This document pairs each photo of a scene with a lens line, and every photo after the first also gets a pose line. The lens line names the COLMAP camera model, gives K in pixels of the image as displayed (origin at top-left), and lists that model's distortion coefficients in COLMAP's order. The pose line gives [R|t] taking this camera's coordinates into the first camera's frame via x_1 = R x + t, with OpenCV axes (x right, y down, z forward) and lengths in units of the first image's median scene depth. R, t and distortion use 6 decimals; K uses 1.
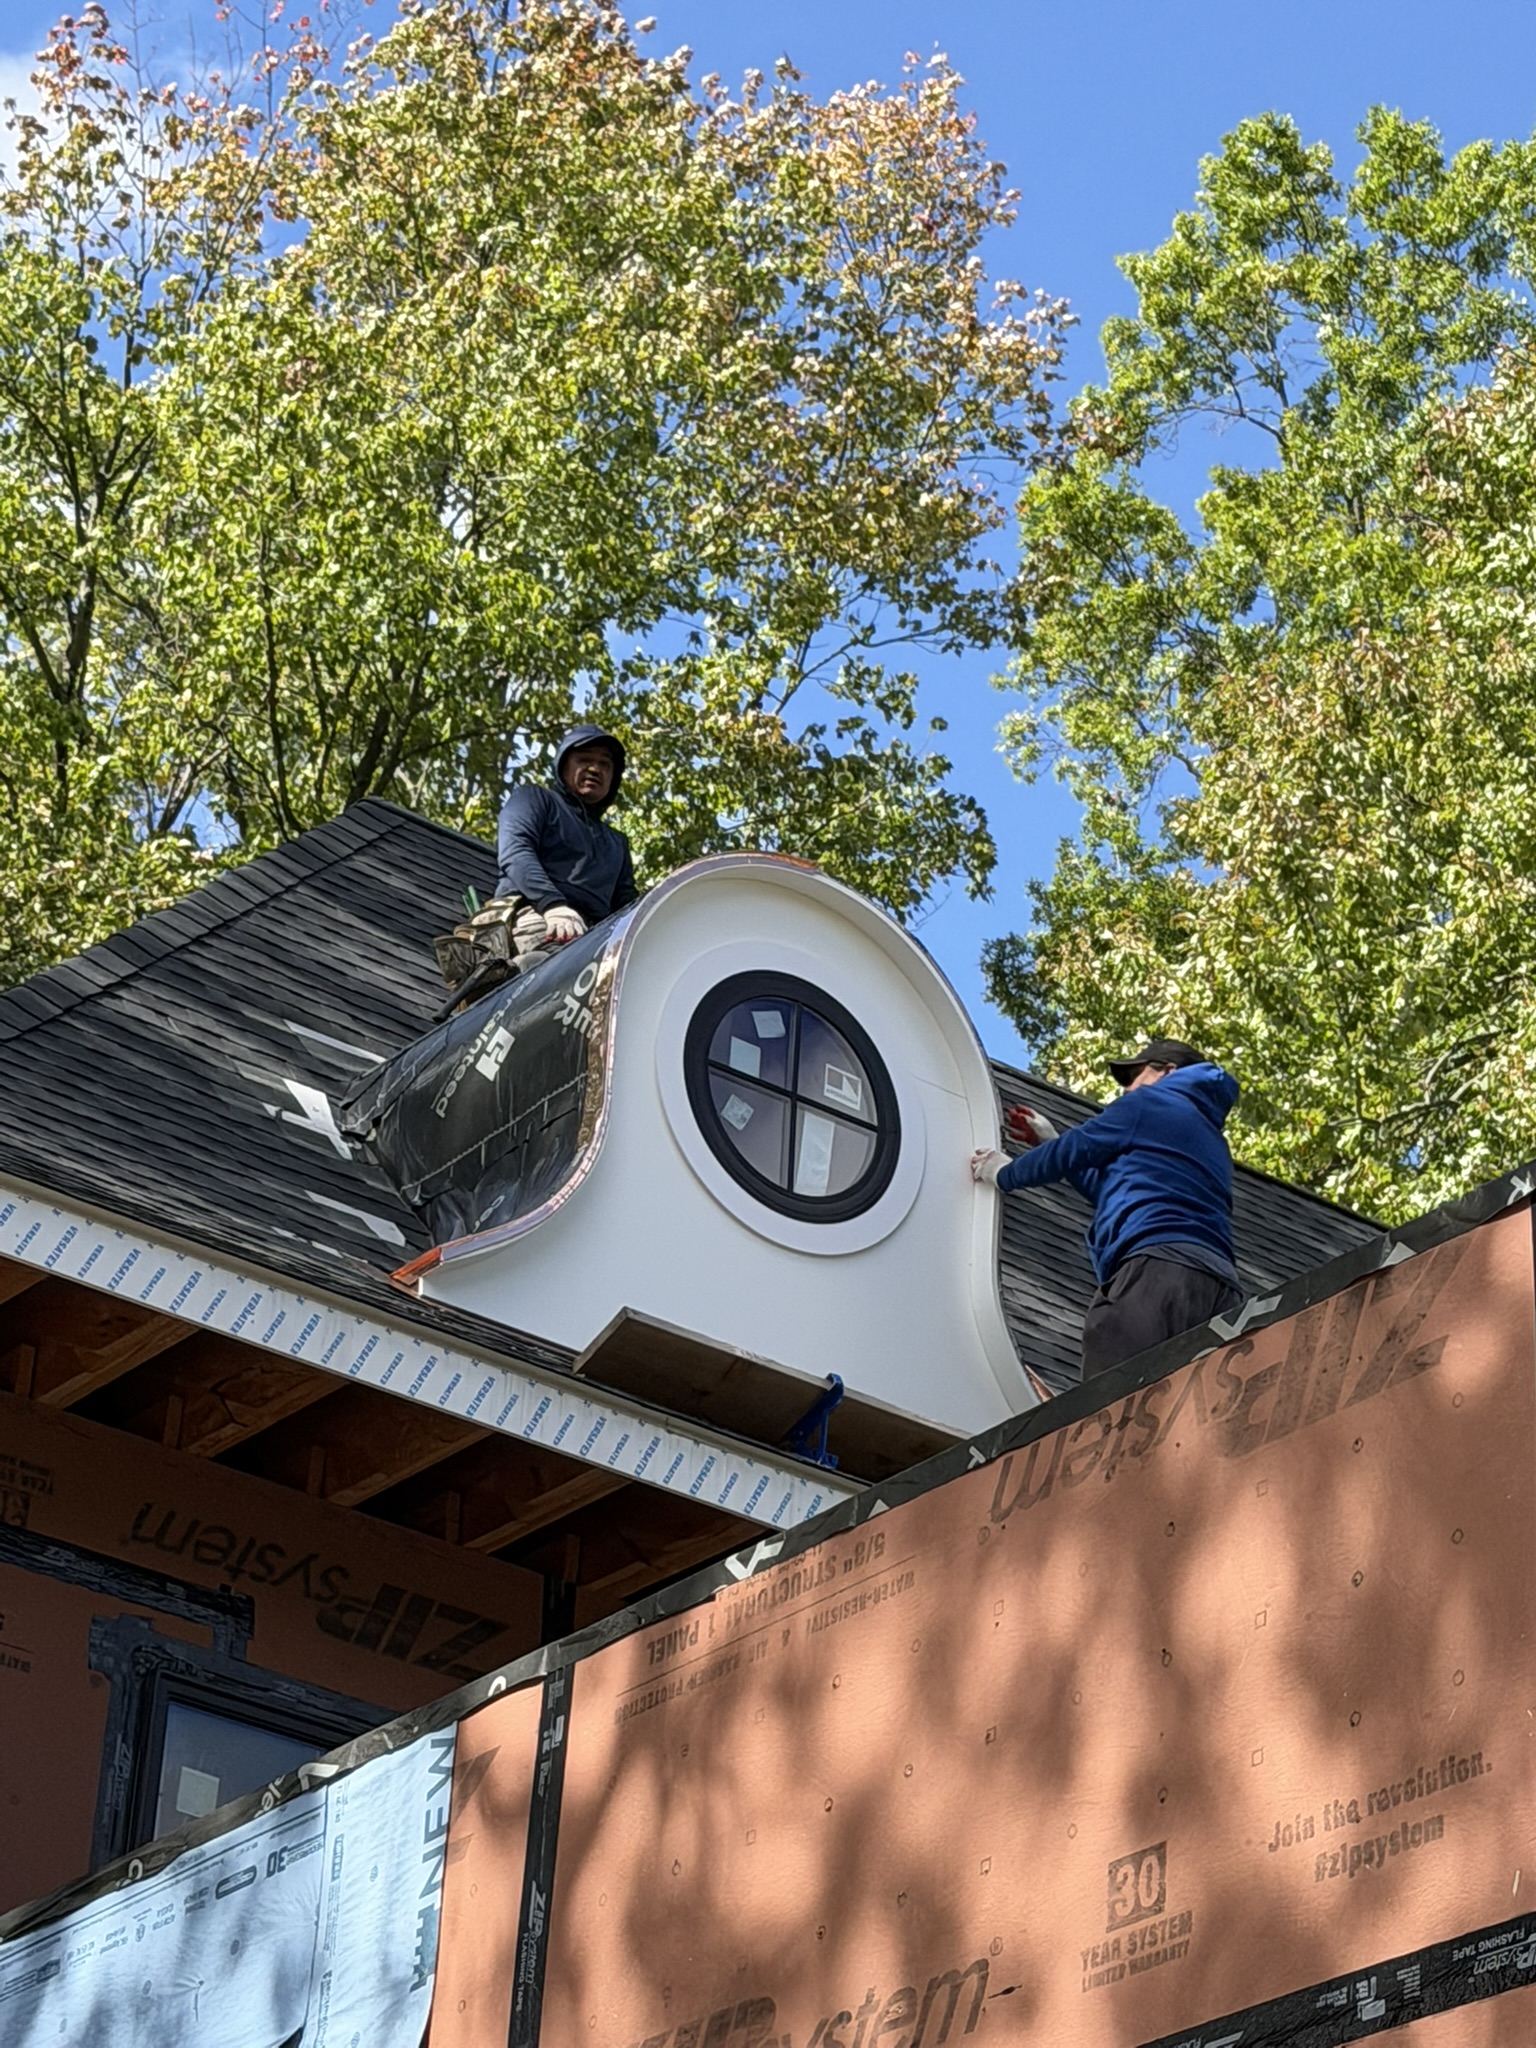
lens RADIAL K [[5148.1, 0, 767.0], [0, 5148.1, 1025.2], [0, 0, 1]] dist [0.111233, 0.000000]
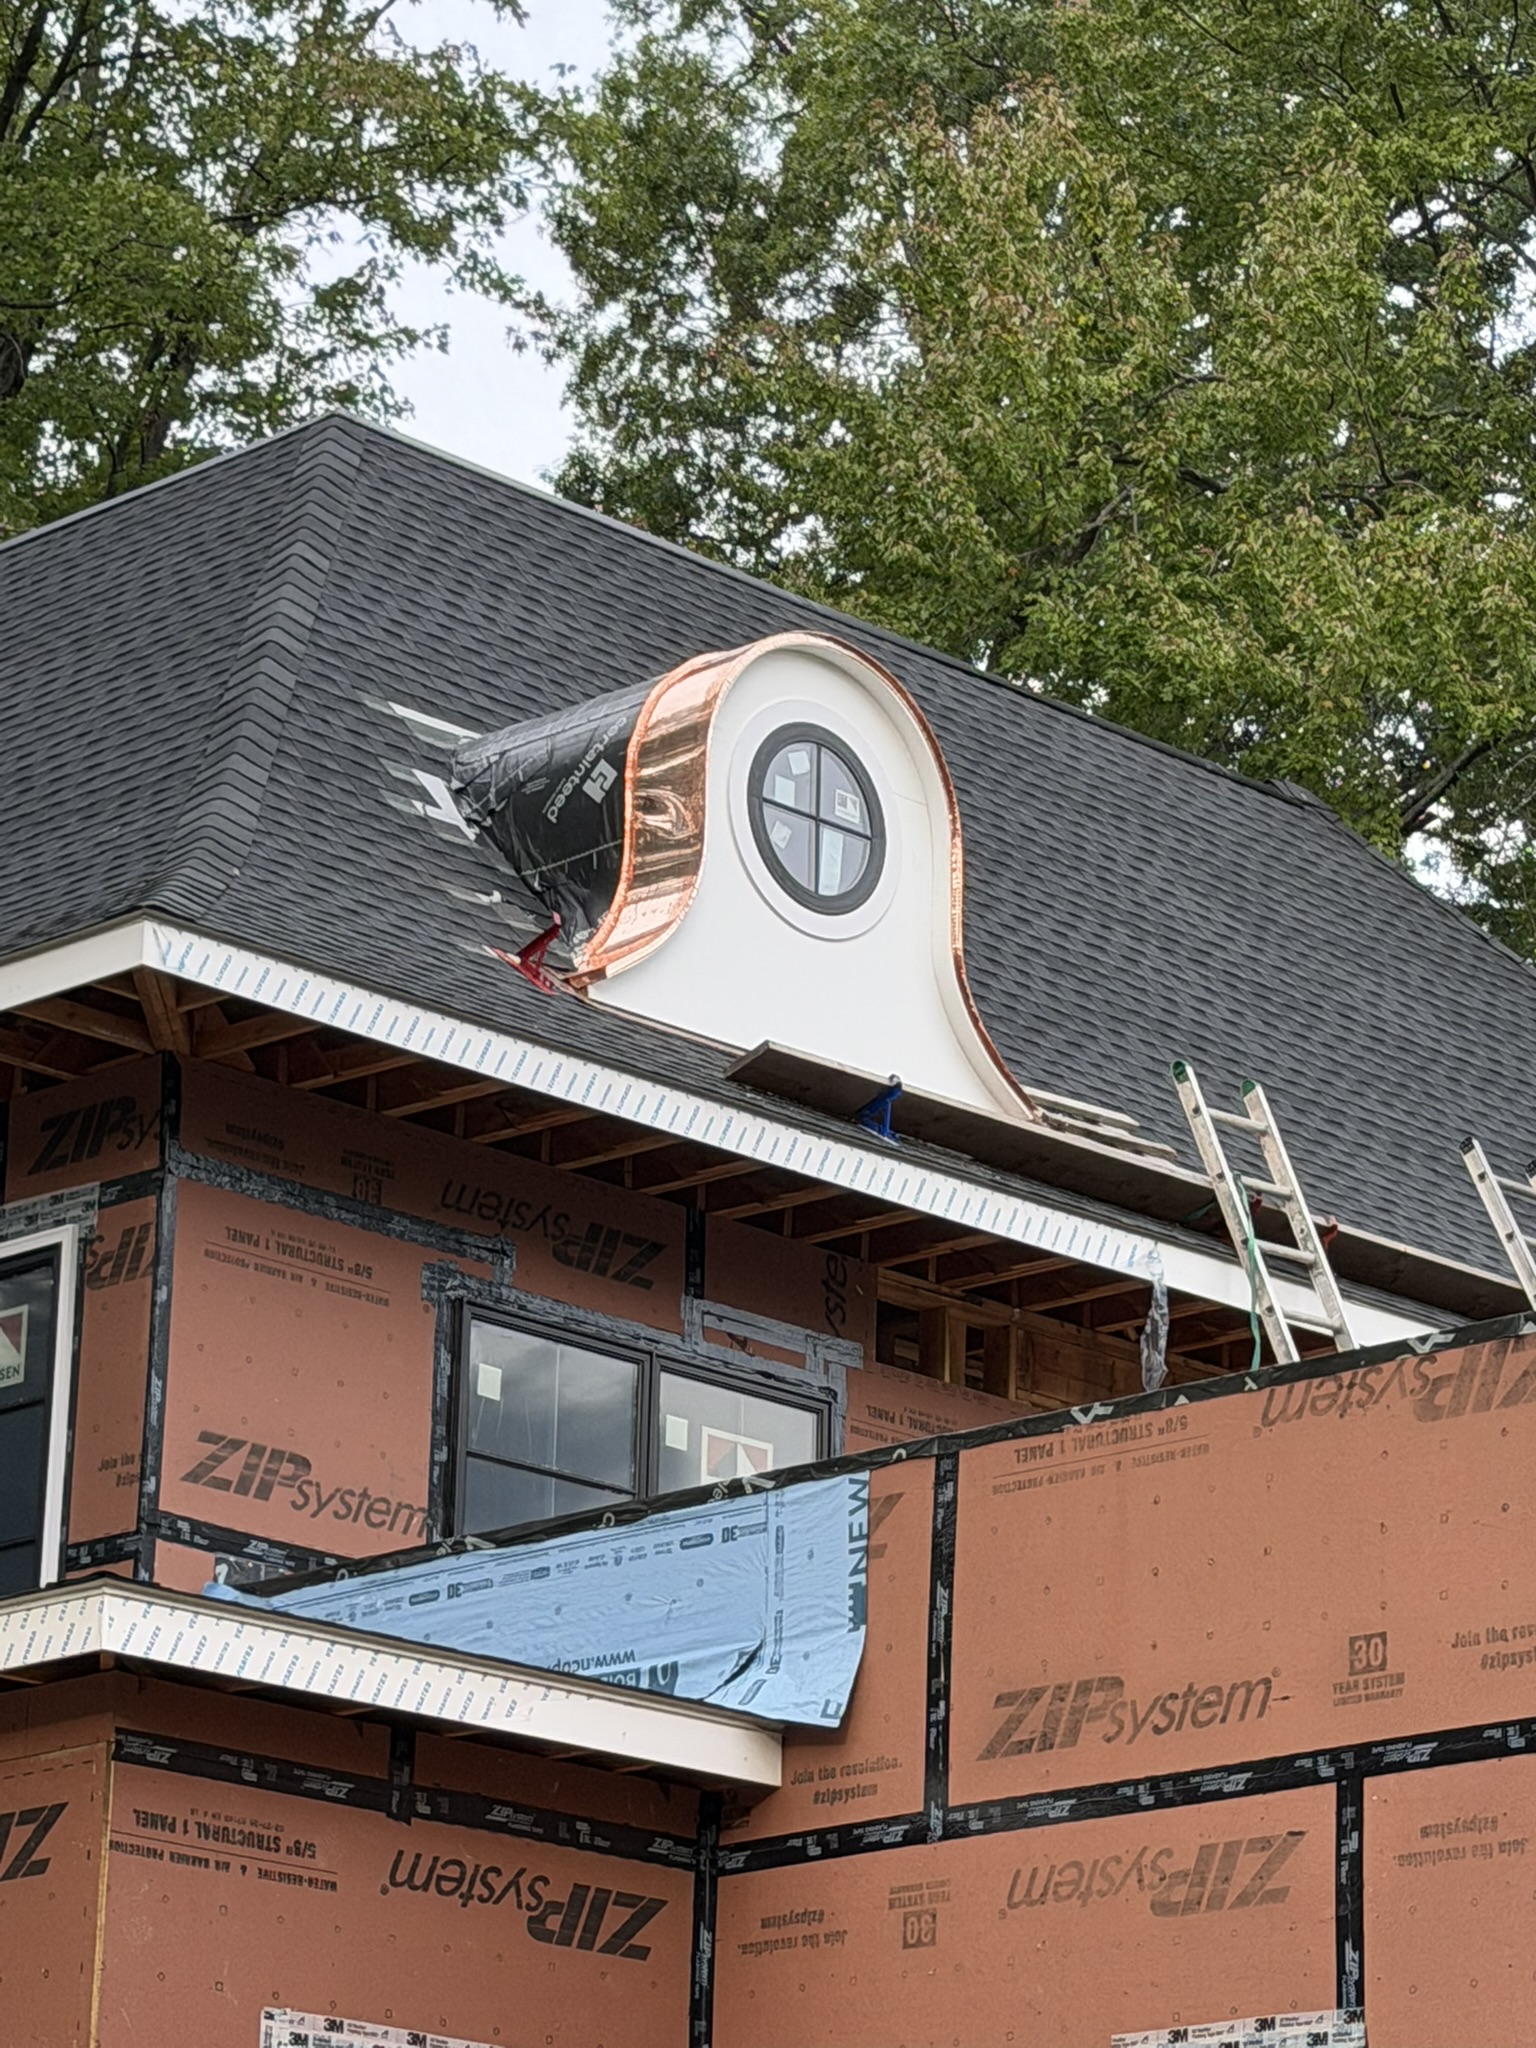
lens RADIAL K [[5787.6, 0, 768.8], [0, 5787.6, 1023.4], [0, 0, 1]] dist [0.006874, 0.000000]
pose [[0.987874, 0.018193, 0.154191, -0.387420], [-0.049601, 0.978049, 0.202383, -0.387309], [-0.147124, -0.207577, 0.967092, -0.780471]]
